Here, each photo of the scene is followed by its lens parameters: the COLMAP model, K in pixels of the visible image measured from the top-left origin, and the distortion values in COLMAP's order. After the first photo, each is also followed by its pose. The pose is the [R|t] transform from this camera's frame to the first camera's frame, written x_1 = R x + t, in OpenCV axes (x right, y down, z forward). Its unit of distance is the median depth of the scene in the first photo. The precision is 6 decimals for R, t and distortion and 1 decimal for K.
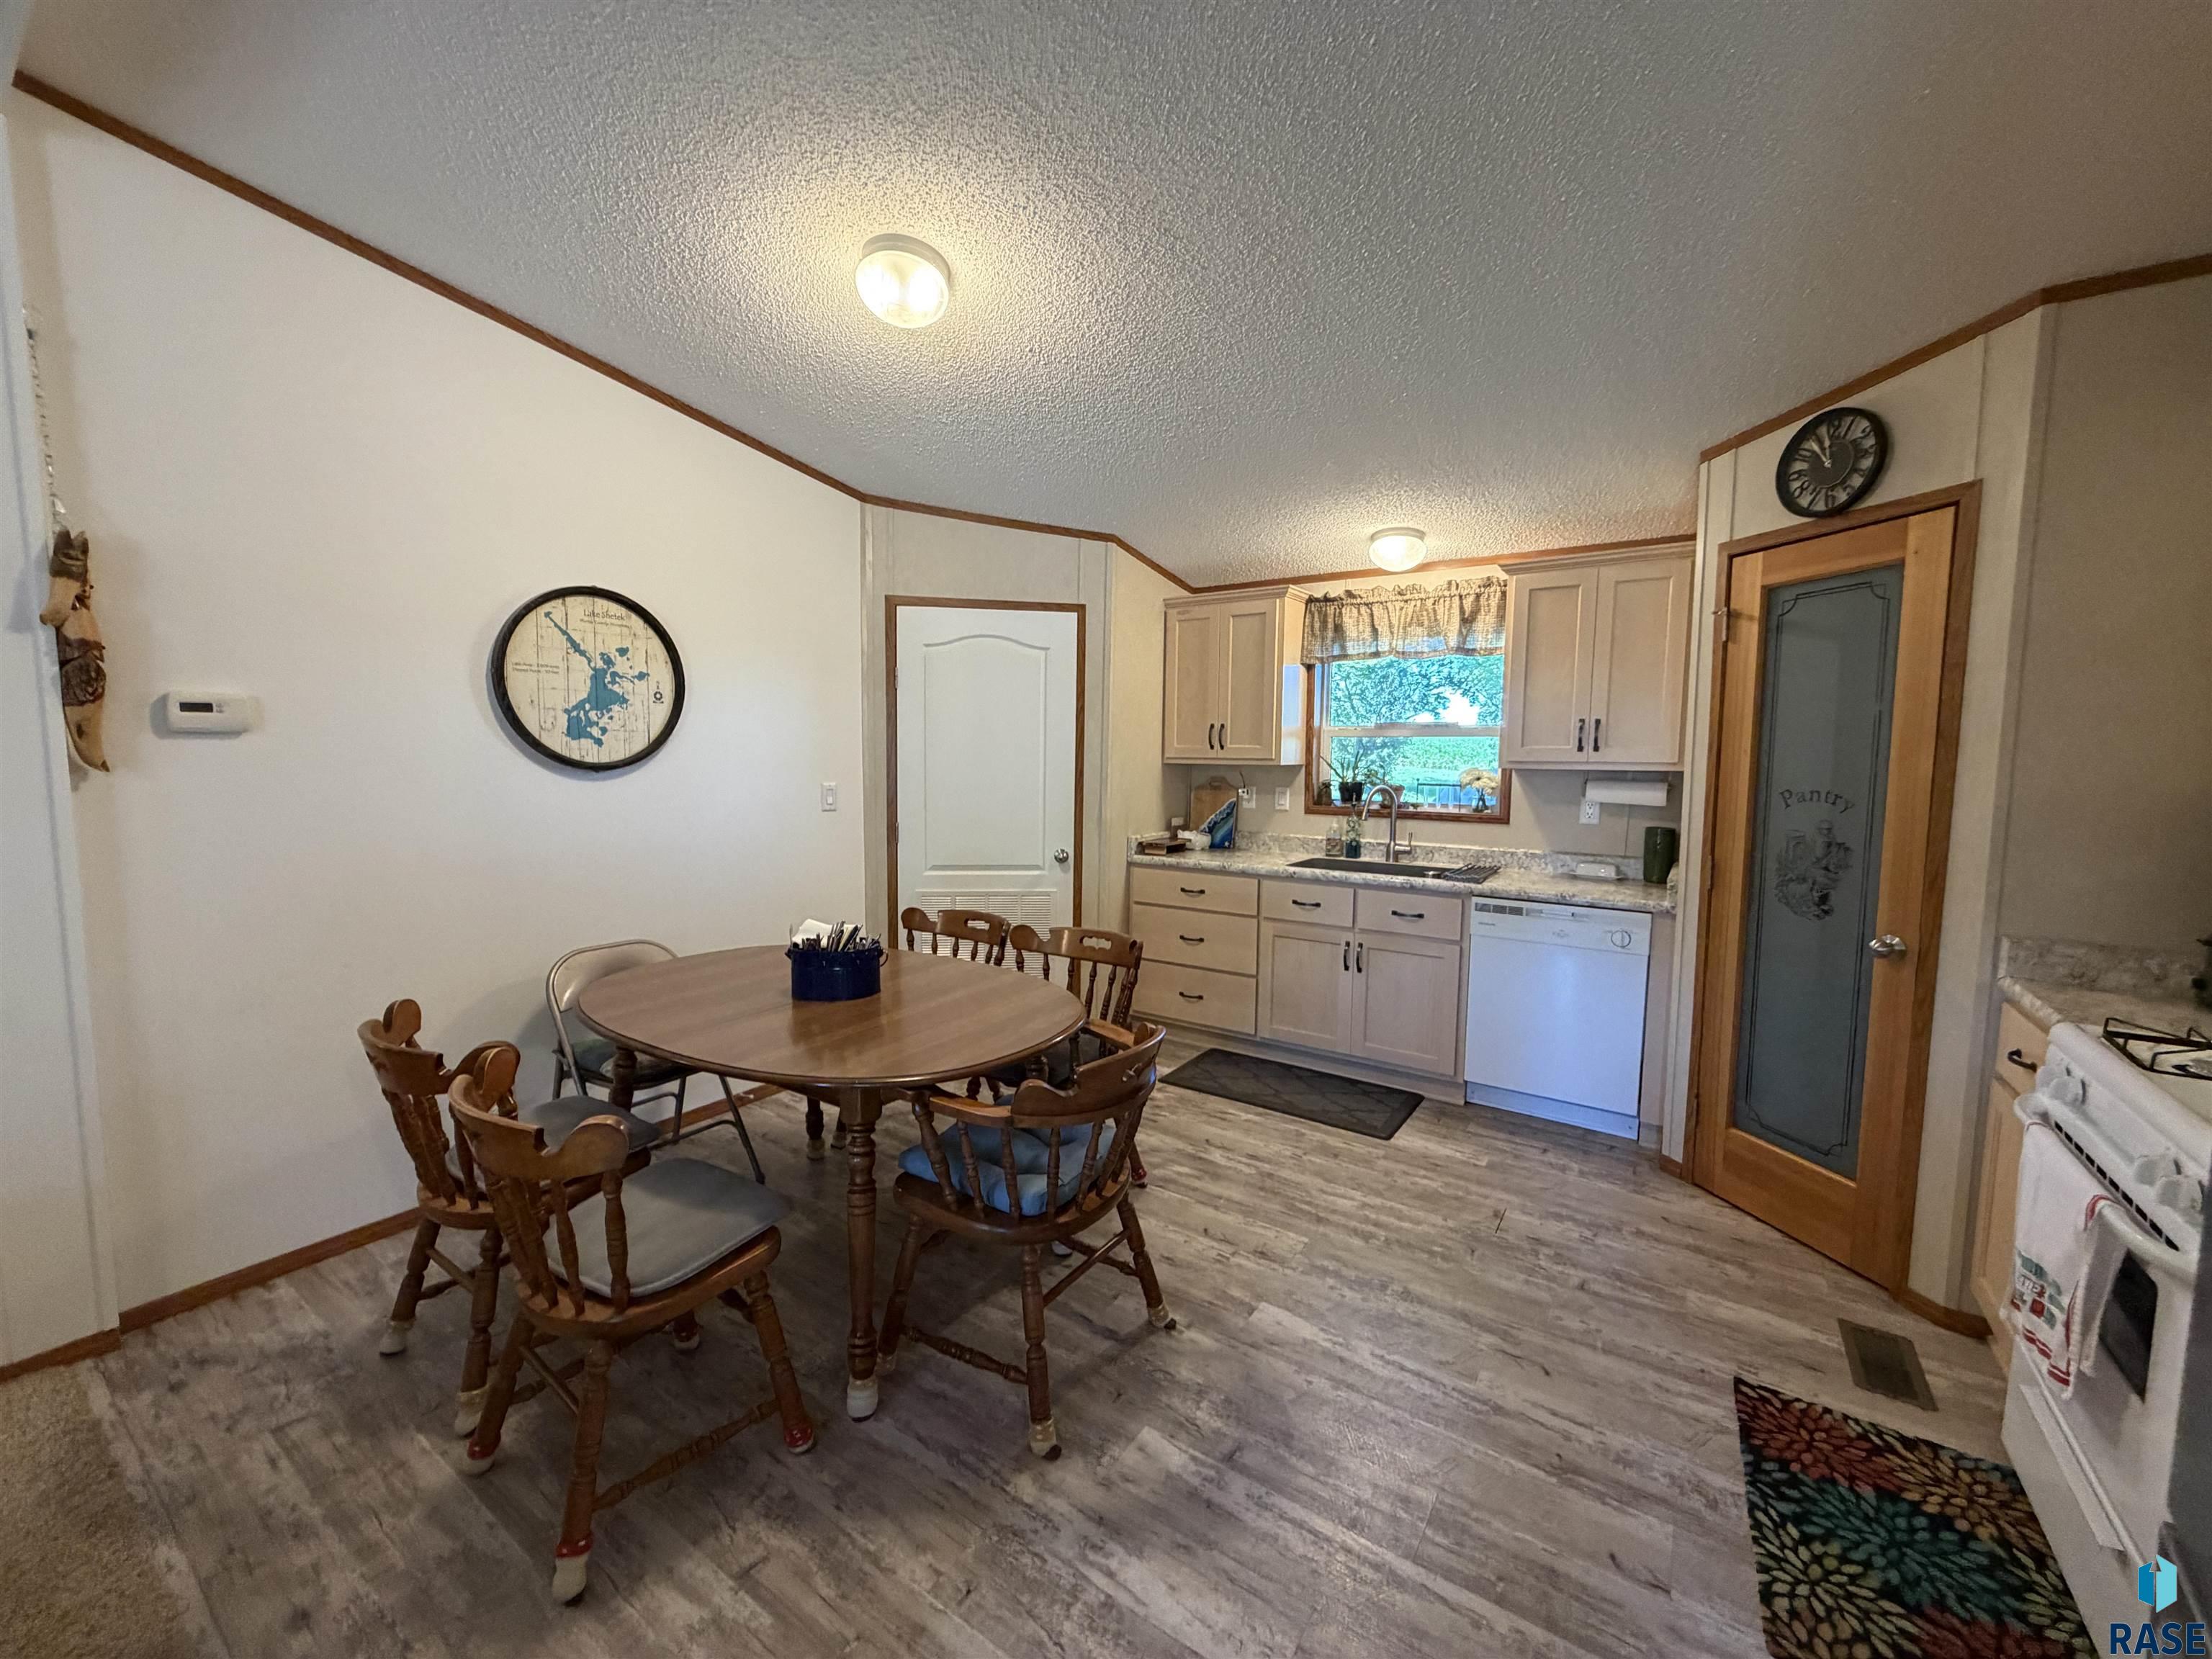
lens RADIAL K [[885.4, 0, 1106.0], [0, 885.4, 829.5], [0, 0, 1]] dist [0.000498, 0.000119]
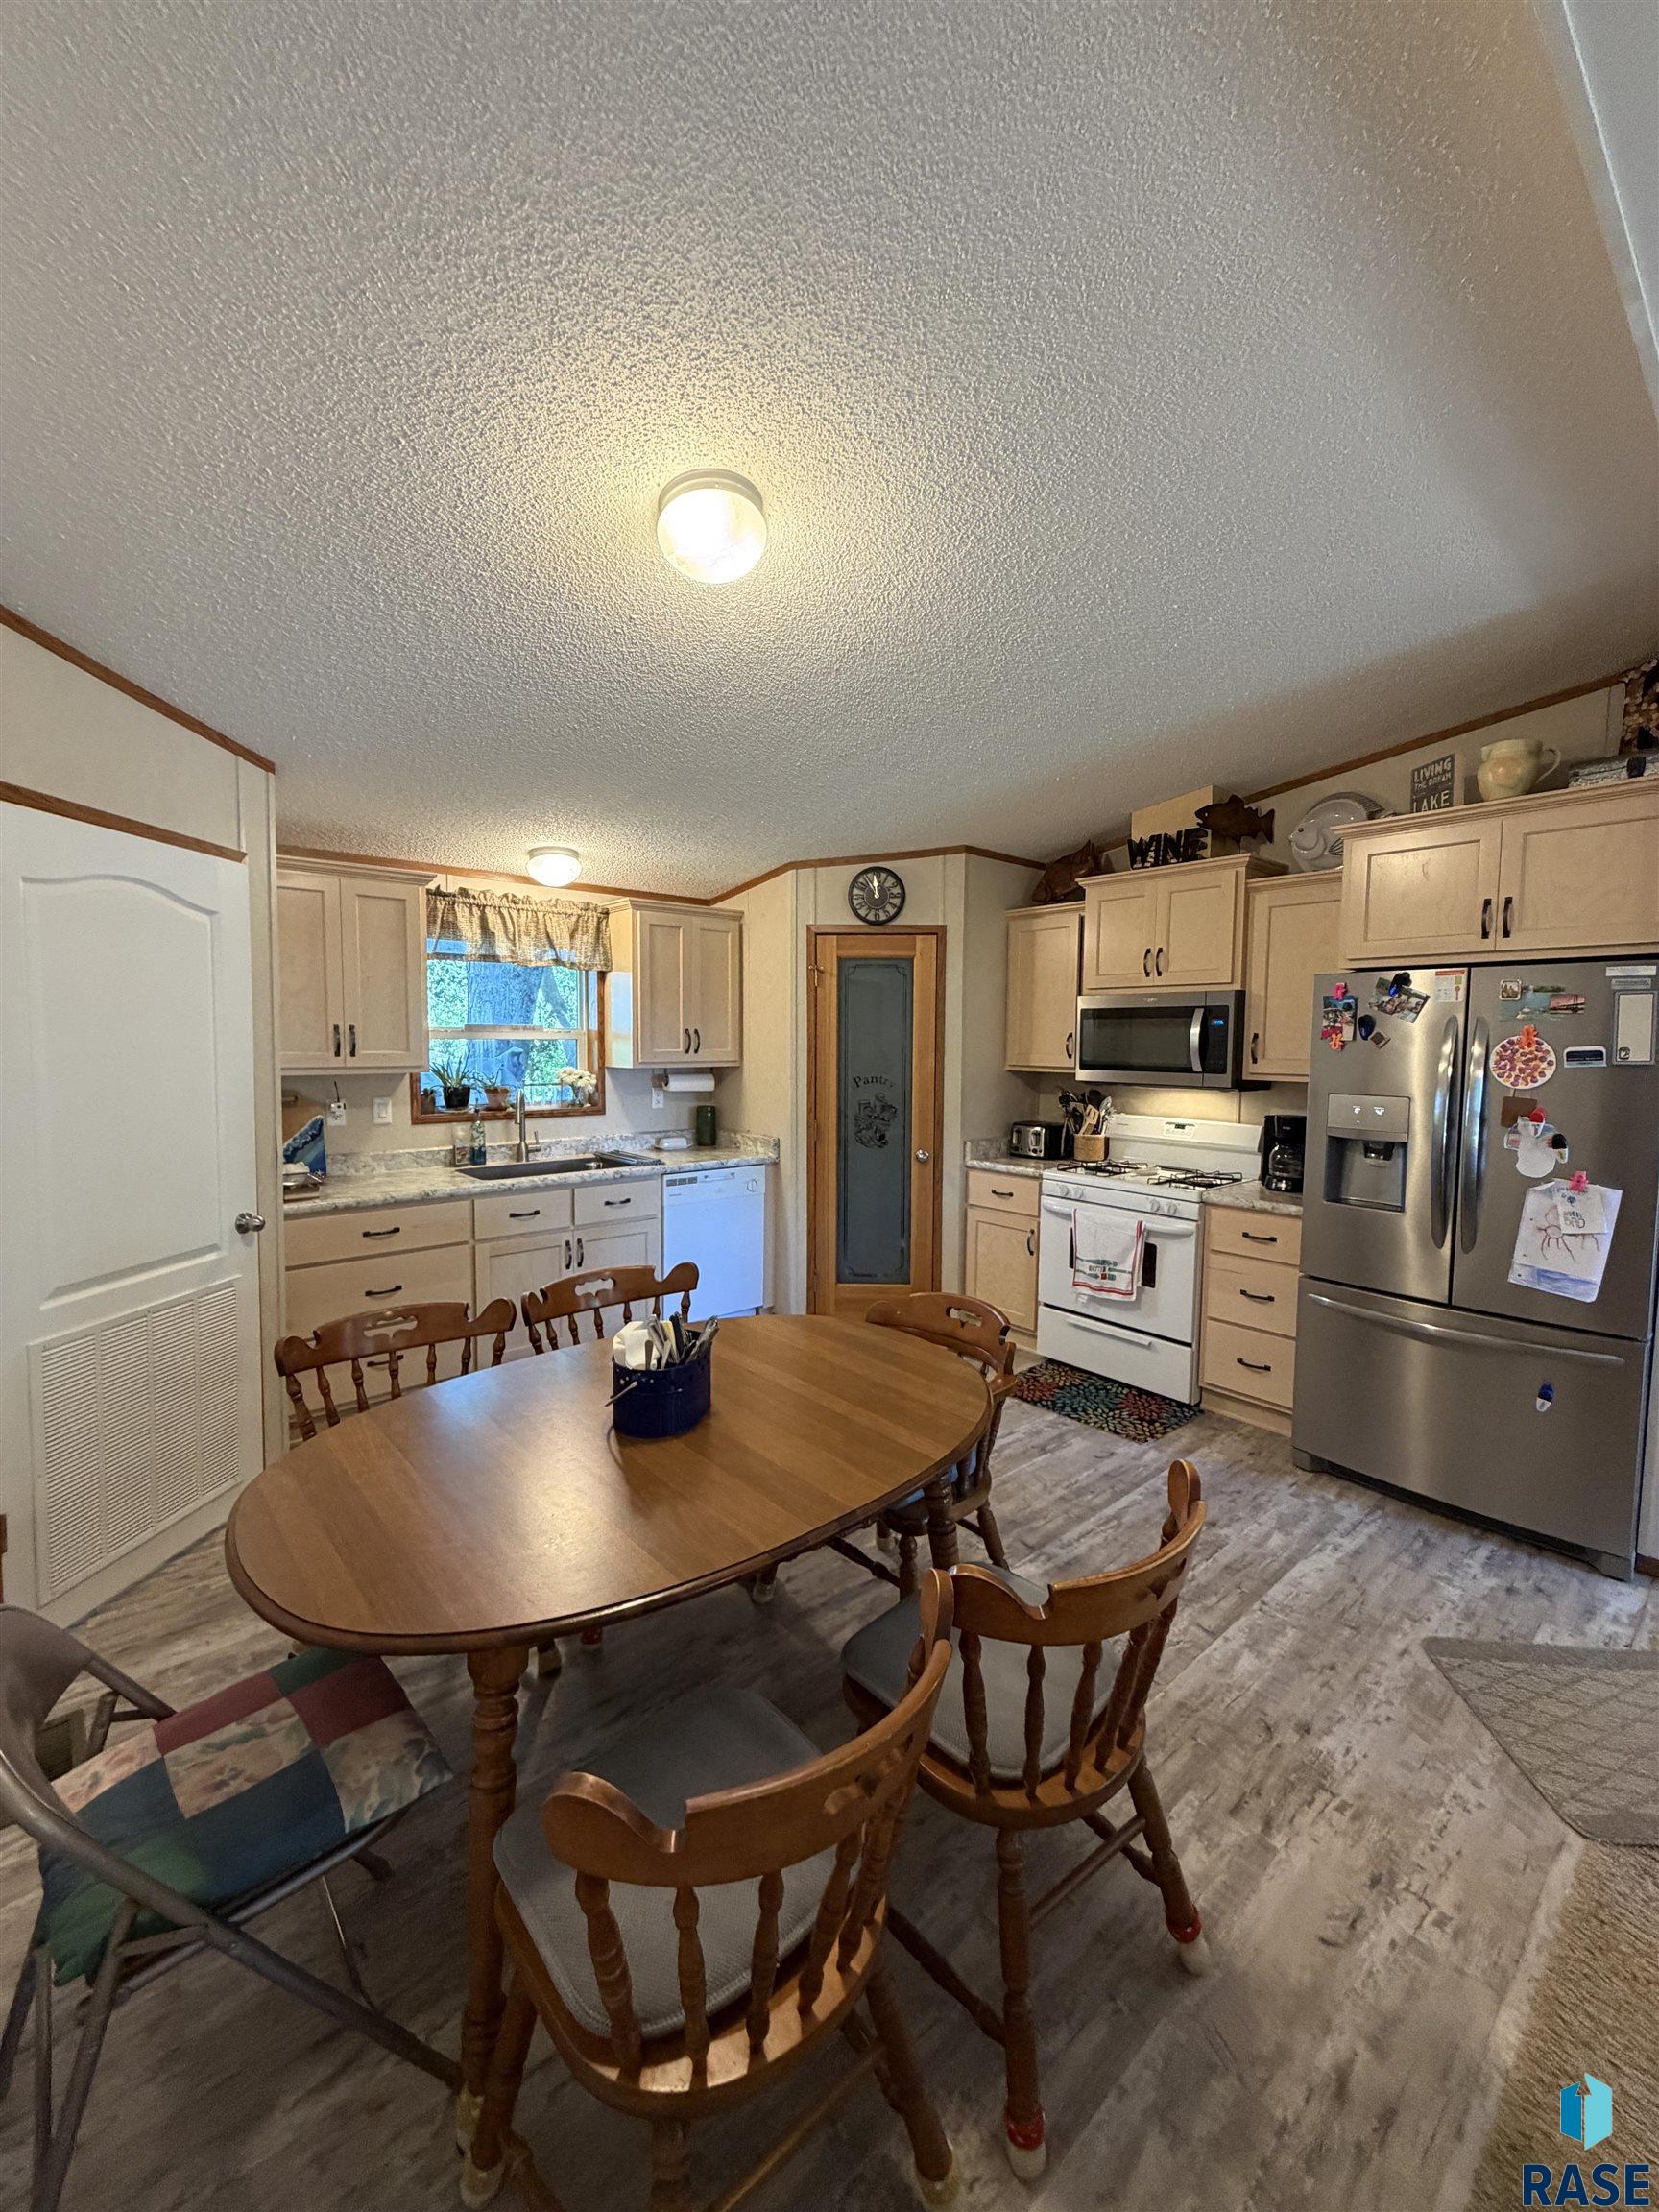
lens RADIAL K [[887.0, 0, 829.5], [0, 887.0, 1106.0], [0, 0, 1]] dist [0.027014, 0.000009]
pose [[0.262726, -0.084565, 0.961158, -0.685569], [0.078388, 0.994730, 0.066092, -0.081409], [-0.961681, 0.057979, 0.267970, 0.445729]]
